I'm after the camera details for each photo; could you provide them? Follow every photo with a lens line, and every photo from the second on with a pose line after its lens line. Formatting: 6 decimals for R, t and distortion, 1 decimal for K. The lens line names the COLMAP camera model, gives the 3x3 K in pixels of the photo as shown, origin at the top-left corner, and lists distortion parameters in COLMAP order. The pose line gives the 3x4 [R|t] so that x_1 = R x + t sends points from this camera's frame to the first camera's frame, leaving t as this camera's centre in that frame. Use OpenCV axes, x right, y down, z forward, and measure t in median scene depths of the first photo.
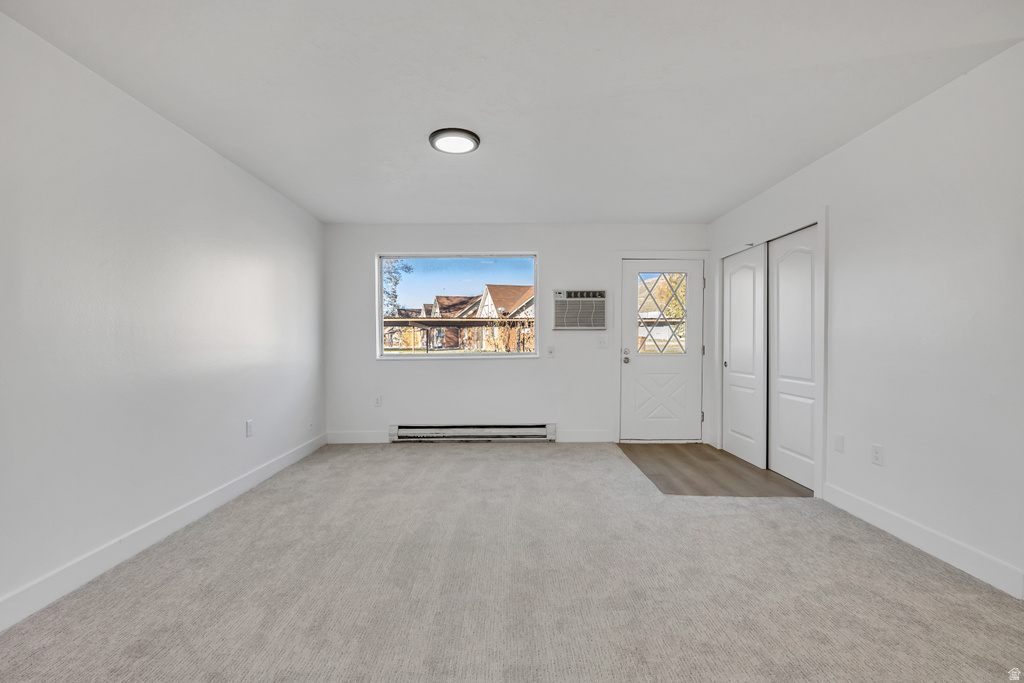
lens RADIAL K [[452.7, 0, 511.4], [0, 452.7, 350.9], [0, 0, 1]] dist [-0.015432, -0.000075]
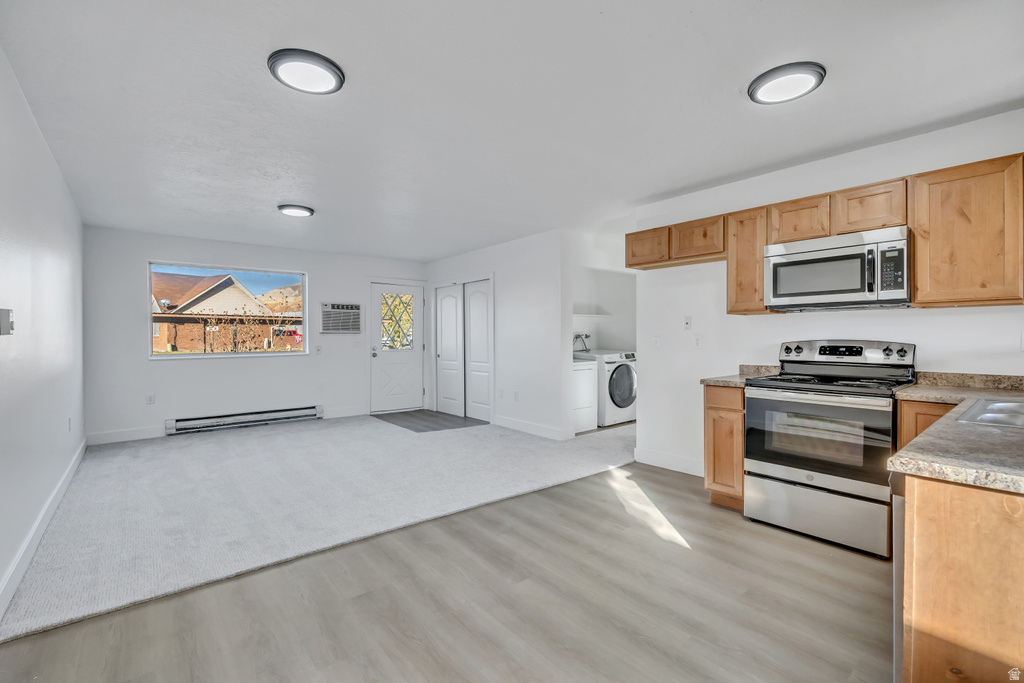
lens RADIAL K [[452.7, 0, 511.2], [0, 452.7, 338.9], [0, 0, 1]] dist [-0.015432, -0.000075]
pose [[0.775286, -0.000071, 0.631611, -0.306887], [0.013448, 0.999775, -0.016395, -0.000523], [-0.631467, 0.021205, 0.775112, -0.360531]]
